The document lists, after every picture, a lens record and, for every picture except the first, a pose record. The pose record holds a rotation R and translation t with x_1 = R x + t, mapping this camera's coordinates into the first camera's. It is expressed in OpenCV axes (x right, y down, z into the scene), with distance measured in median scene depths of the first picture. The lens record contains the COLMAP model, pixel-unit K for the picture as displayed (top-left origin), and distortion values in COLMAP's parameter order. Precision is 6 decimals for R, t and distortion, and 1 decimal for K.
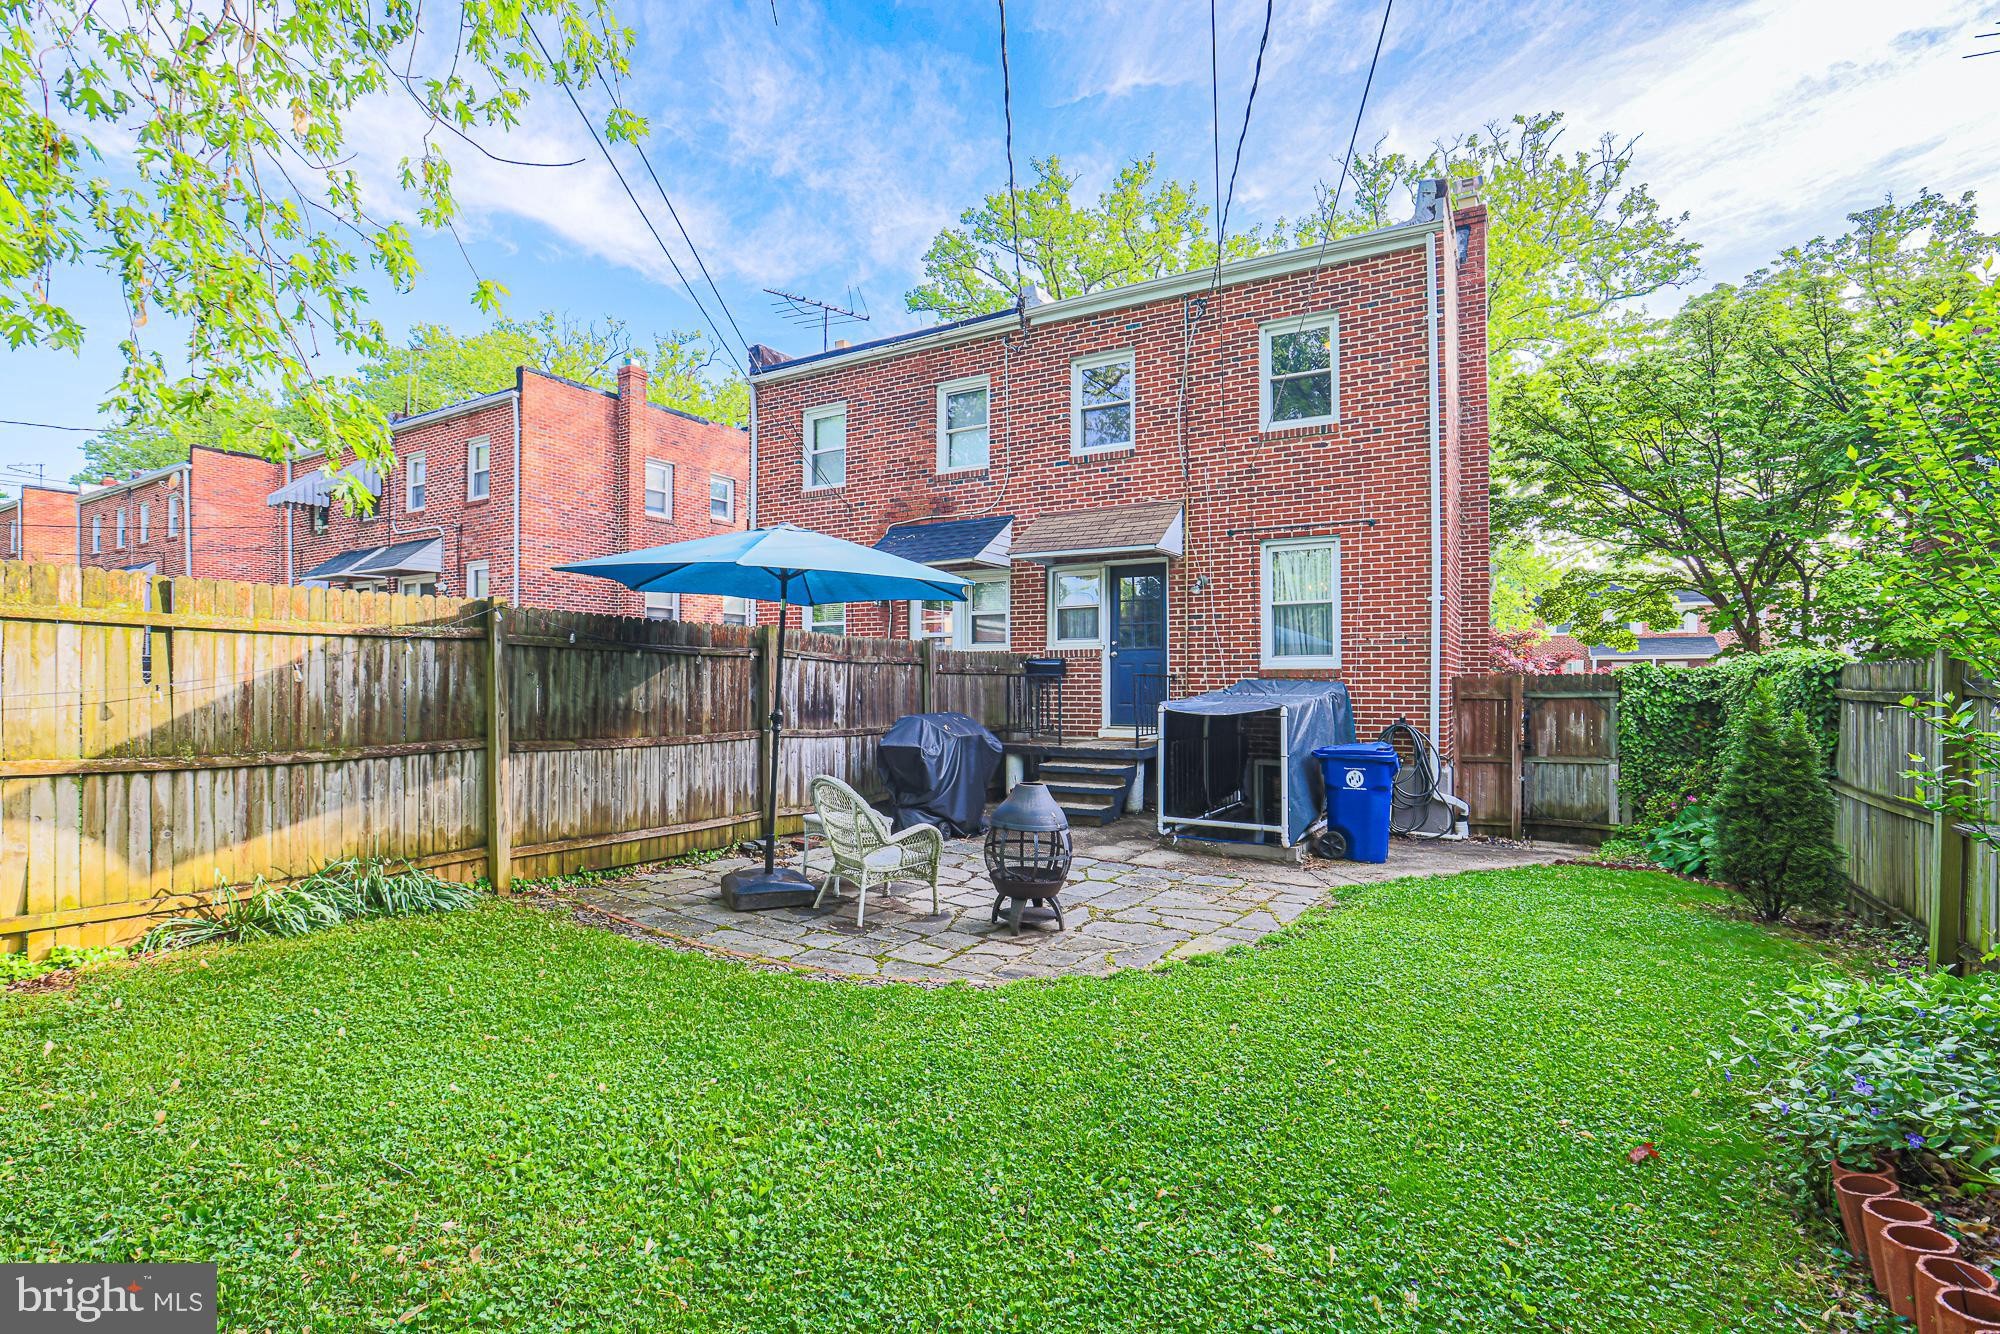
lens RADIAL K [[959.0, 0, 1007.0], [0, 959.0, 678.5], [0, 0, 1]] dist [-0.015209, 0.005739]
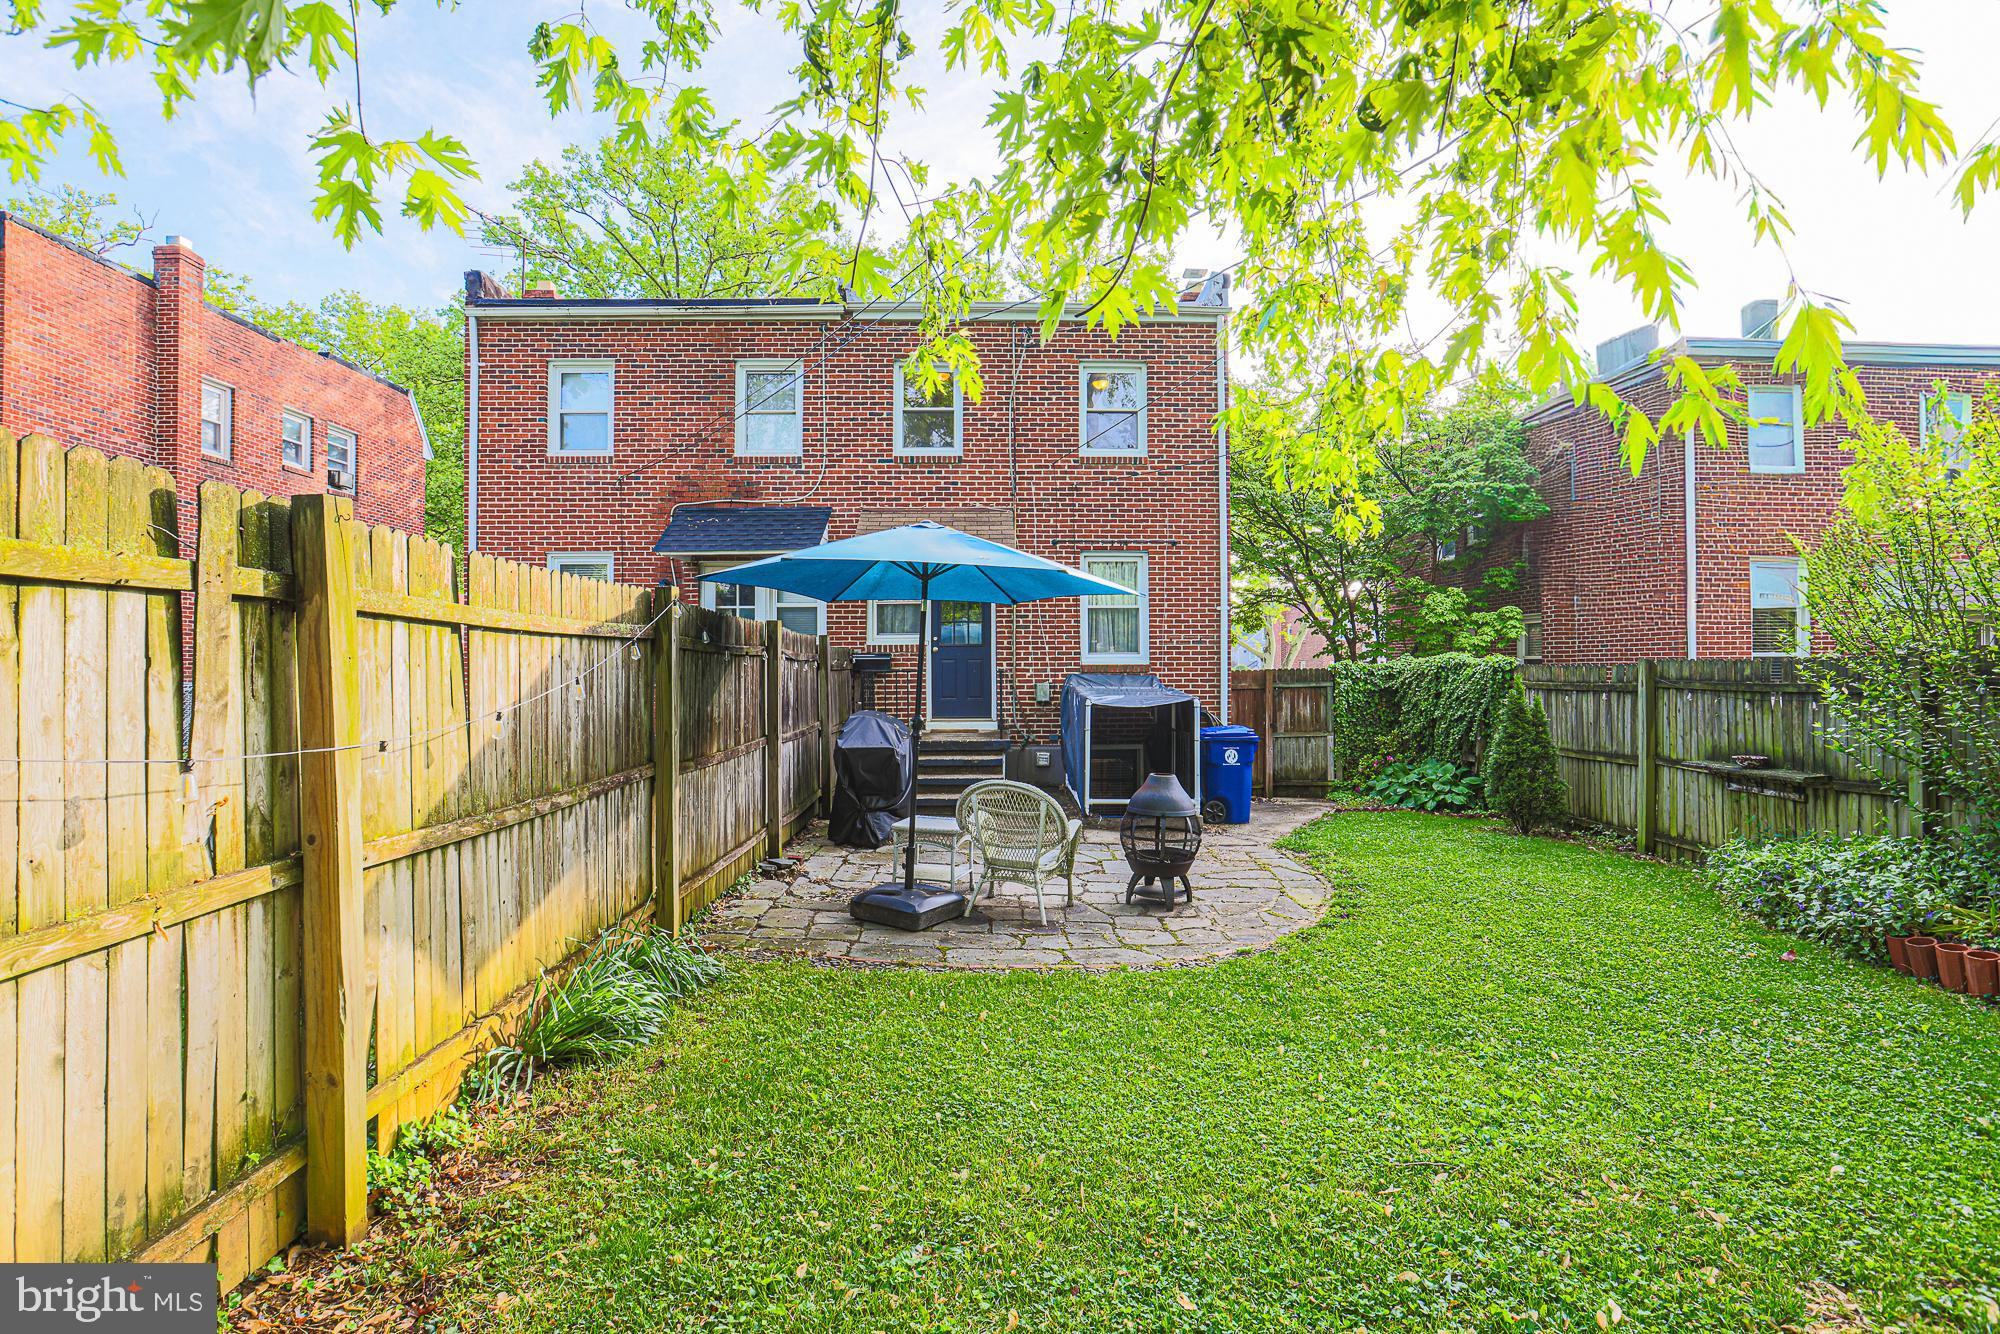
lens RADIAL K [[959.0, 0, 1012.0], [0, 959.0, 653.5], [0, 0, 1]] dist [-0.015209, 0.005739]
pose [[0.848475, 0.003386, 0.529224, -0.415376], [0.001751, 0.999956, -0.009205, -0.013206], [-0.529232, 0.008736, 0.848432, 0.082588]]
